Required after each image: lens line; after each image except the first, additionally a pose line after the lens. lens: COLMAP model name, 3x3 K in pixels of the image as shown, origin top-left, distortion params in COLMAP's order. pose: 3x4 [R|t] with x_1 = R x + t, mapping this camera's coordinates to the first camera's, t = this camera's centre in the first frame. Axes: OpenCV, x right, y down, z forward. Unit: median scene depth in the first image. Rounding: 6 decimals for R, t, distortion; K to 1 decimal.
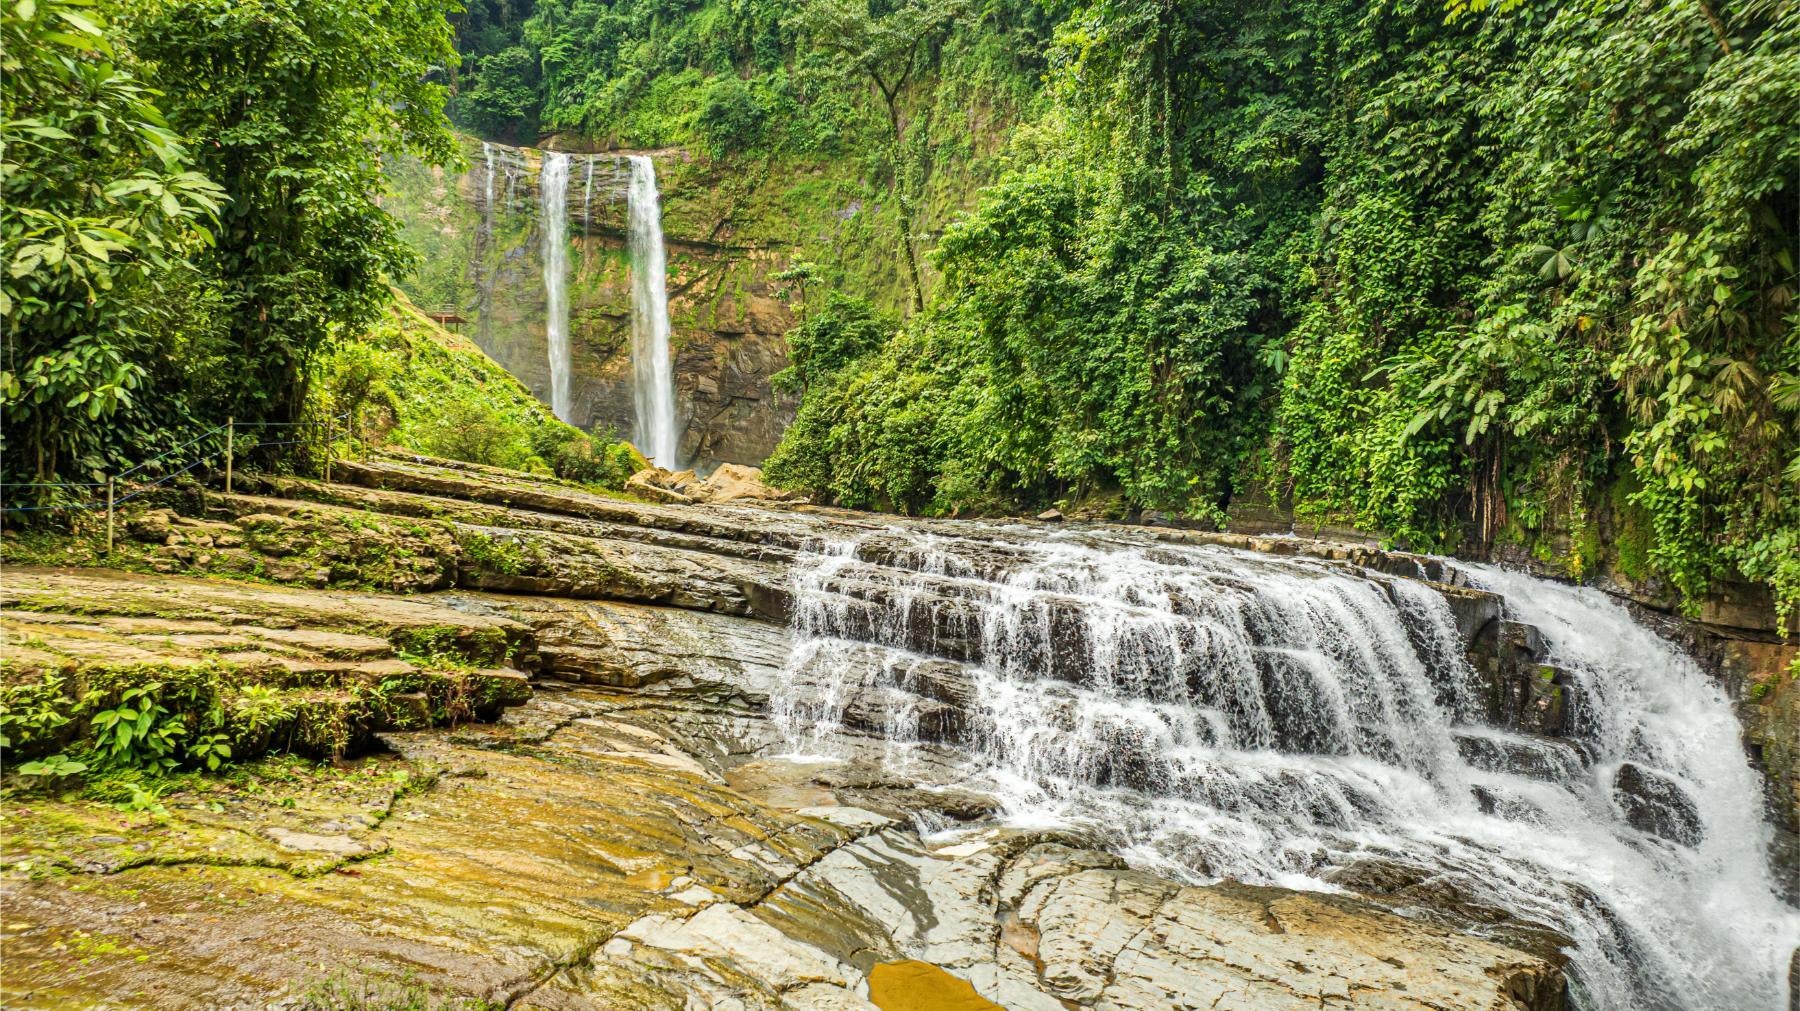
lens RADIAL K [[1282.5, 0, 898.8], [0, 1282.5, 509.0], [0, 0, 1]] dist [-0.036444, 0.029664]
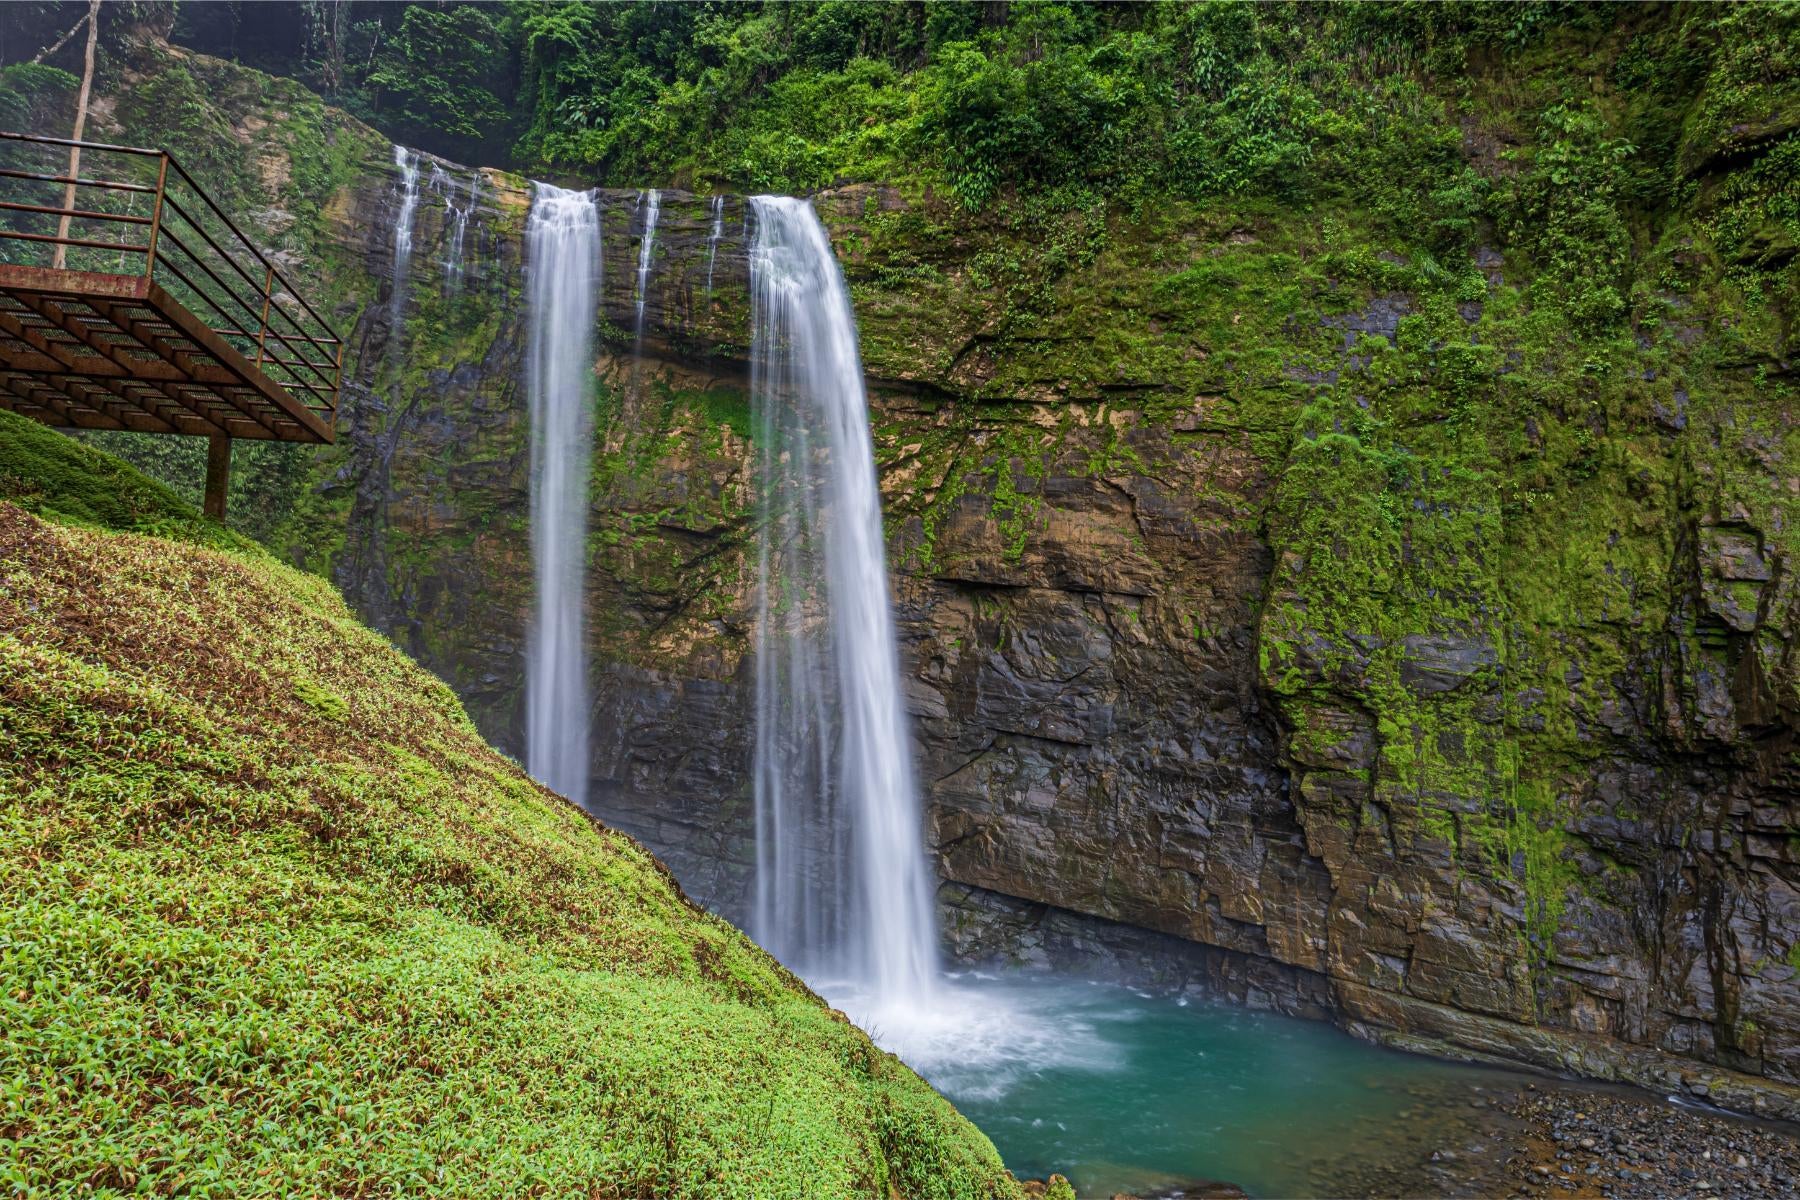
lens RADIAL K [[910.7, 0, 900.5], [0, 910.7, 606.8], [0, 0, 1]] dist [-0.011275, 0.001086]
pose [[0.966523, 0.048937, 0.251870, -1.356000], [-0.021009, 0.993440, -0.112404, -0.529761], [-0.255718, 0.103350, 0.961211, 3.982307]]
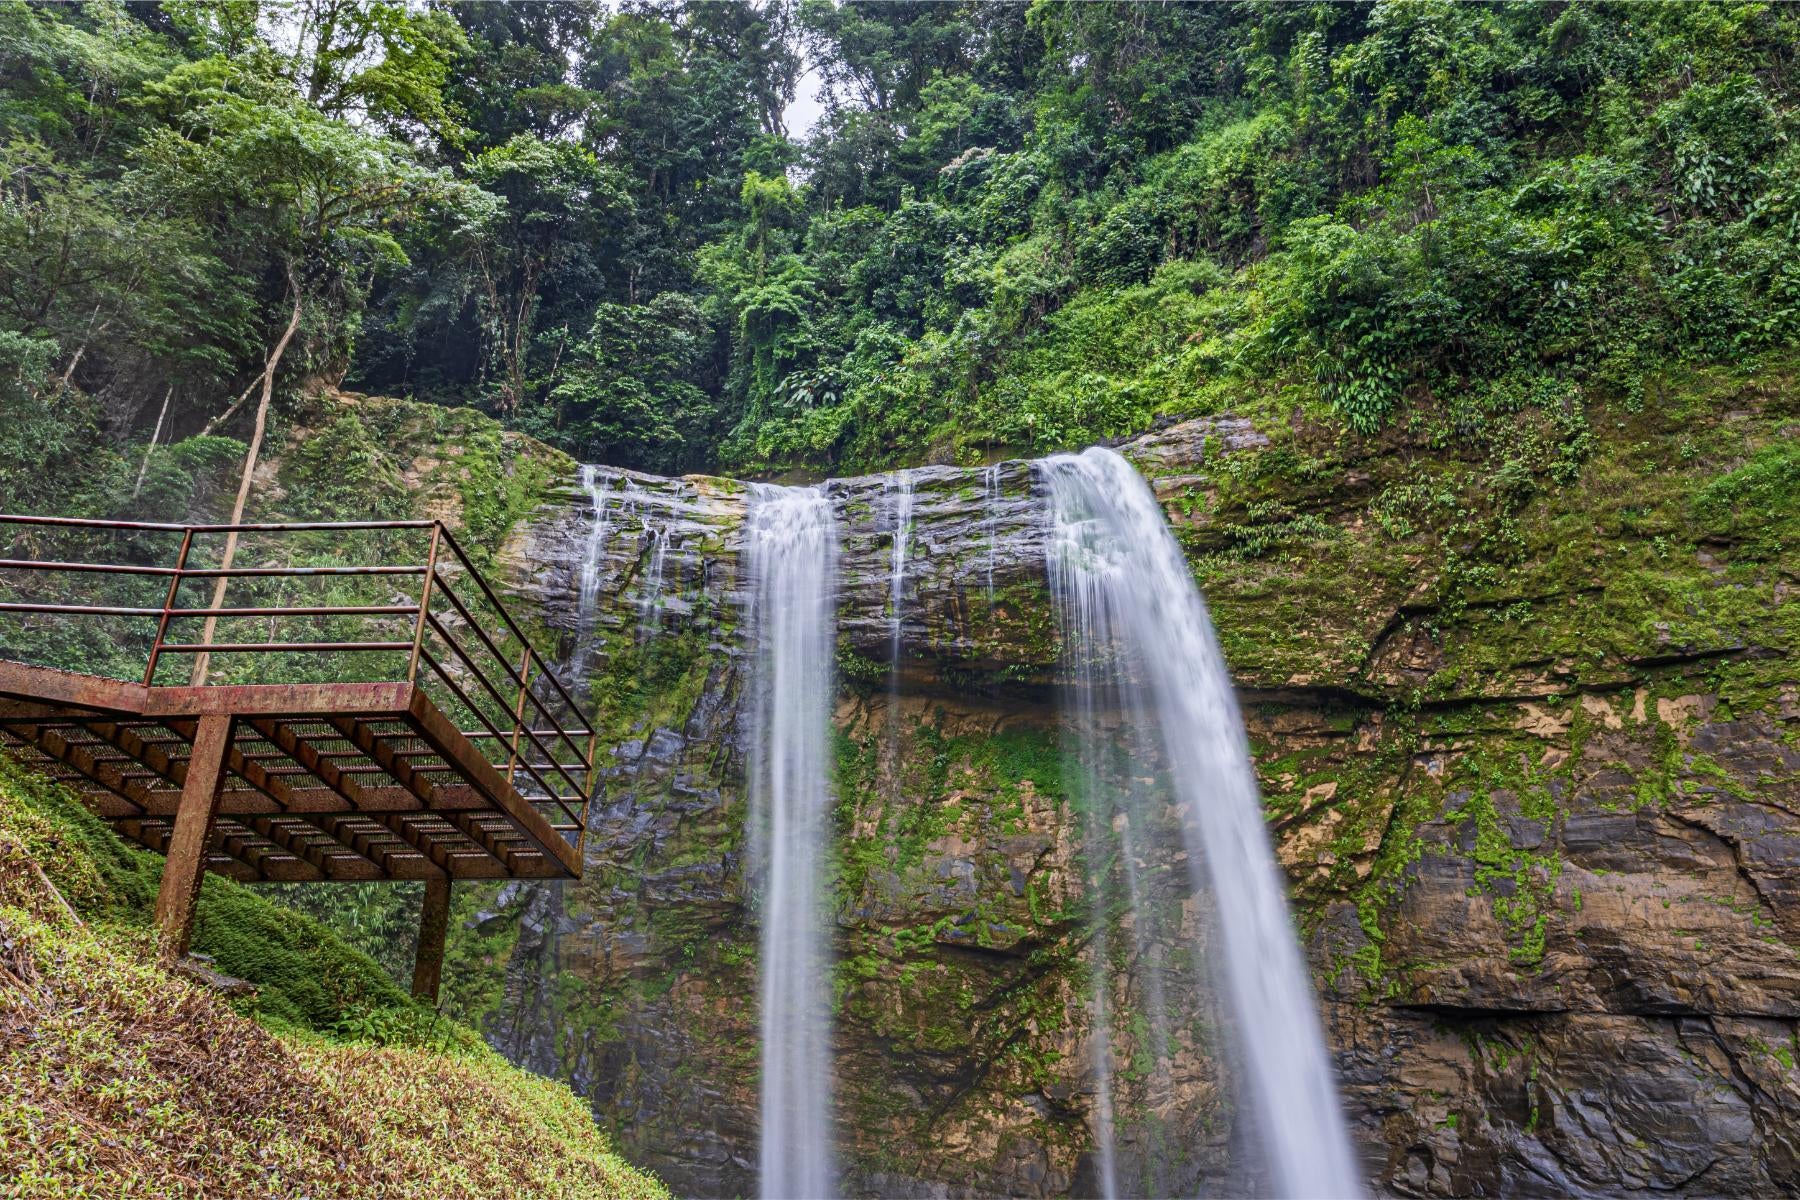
lens RADIAL K [[1396.2, 0, 910.9], [0, 1396.2, 593.4], [0, 0, 1]] dist [-0.003940, 0.004591]
pose [[0.999937, 0.002475, -0.010931, -1.388582], [-0.006823, 0.908211, -0.418456, -0.539822], [0.008892, 0.418504, 0.908171, 3.997574]]
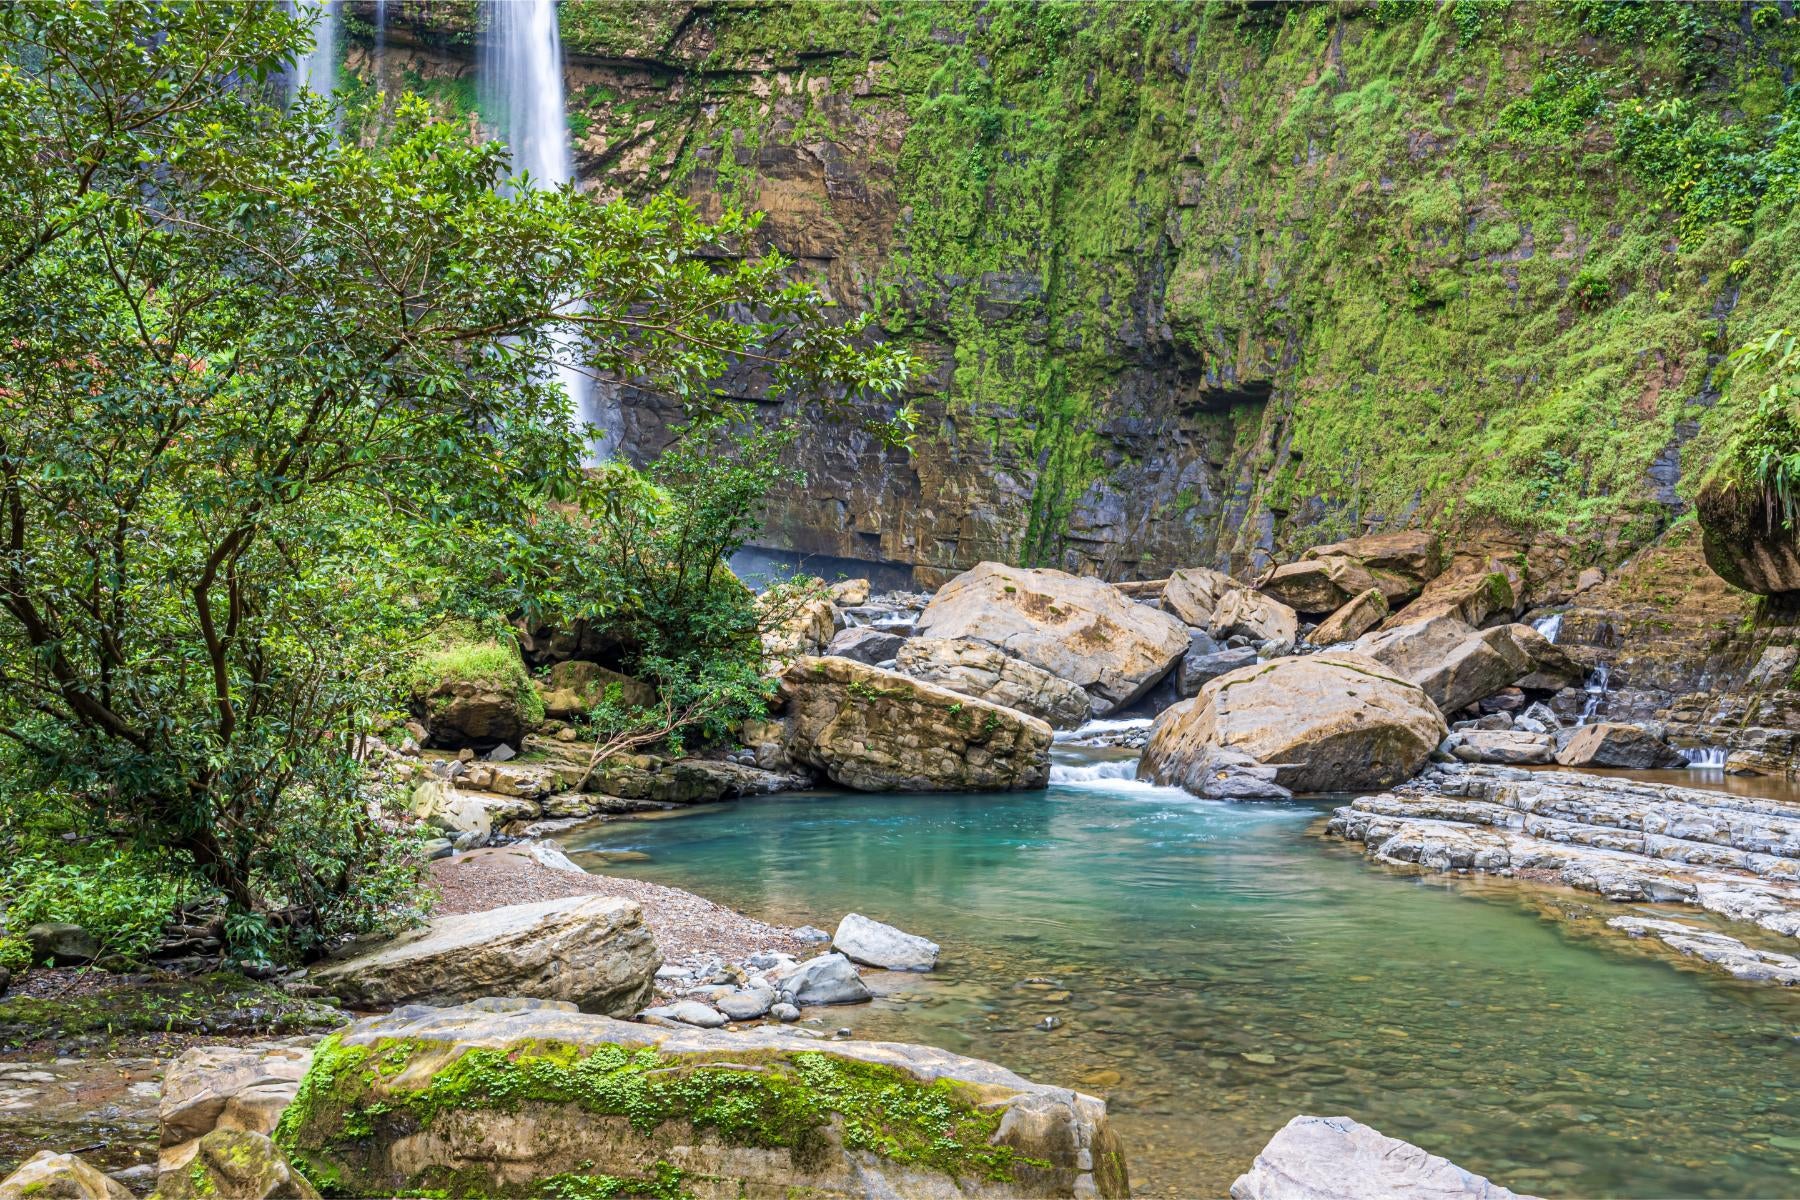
lens RADIAL K [[1730.4, 0, 914.3], [0, 1730.4, 600.1], [0, 0, 1]] dist [-0.001869, 0.000000]
pose [[0.994867, 0.001440, 0.101178, -0.683747], [-0.002042, 0.999981, 0.005851, -0.104338], [-0.101168, -0.006027, 0.994851, 2.115059]]
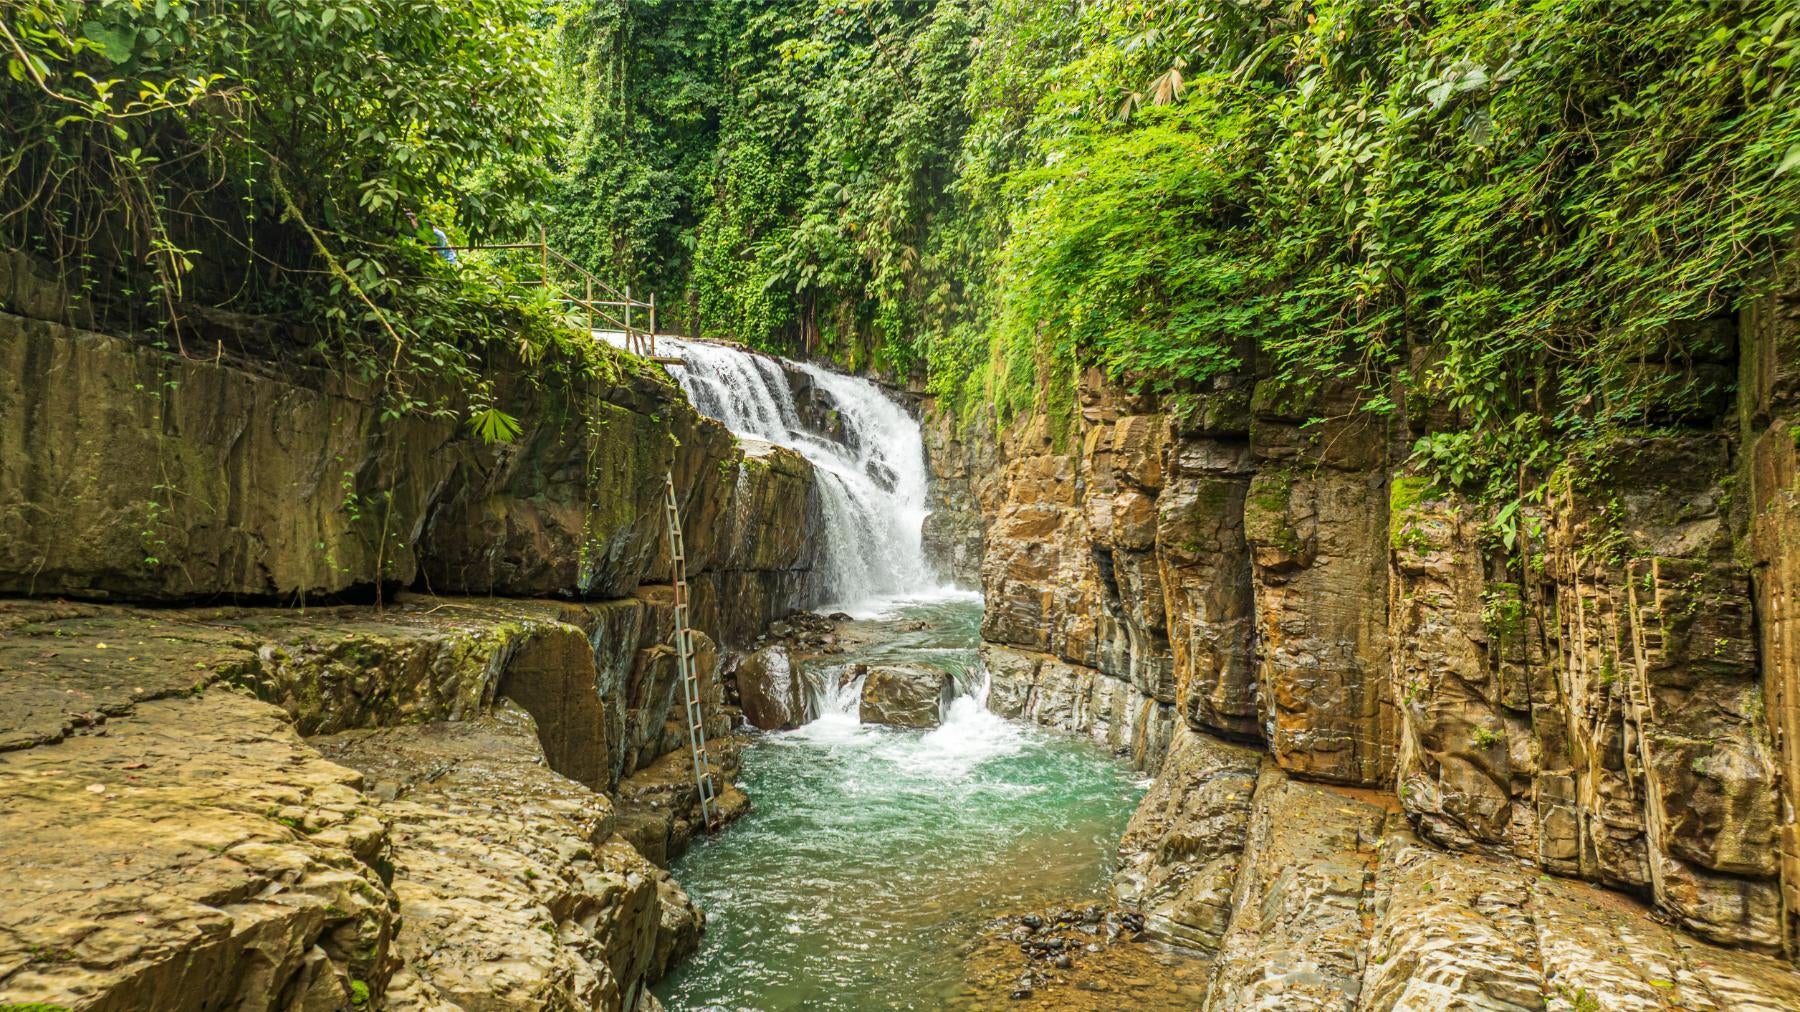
lens RADIAL K [[1282.5, 0, 884.2], [0, 1282.5, 531.6], [0, 0, 1]] dist [-0.036444, 0.029664]
pose [[0.897143, -0.024789, 0.441044, -0.203045], [-0.011696, 0.996741, 0.079814, 0.115374], [-0.441585, -0.076763, 0.893929, -0.570971]]
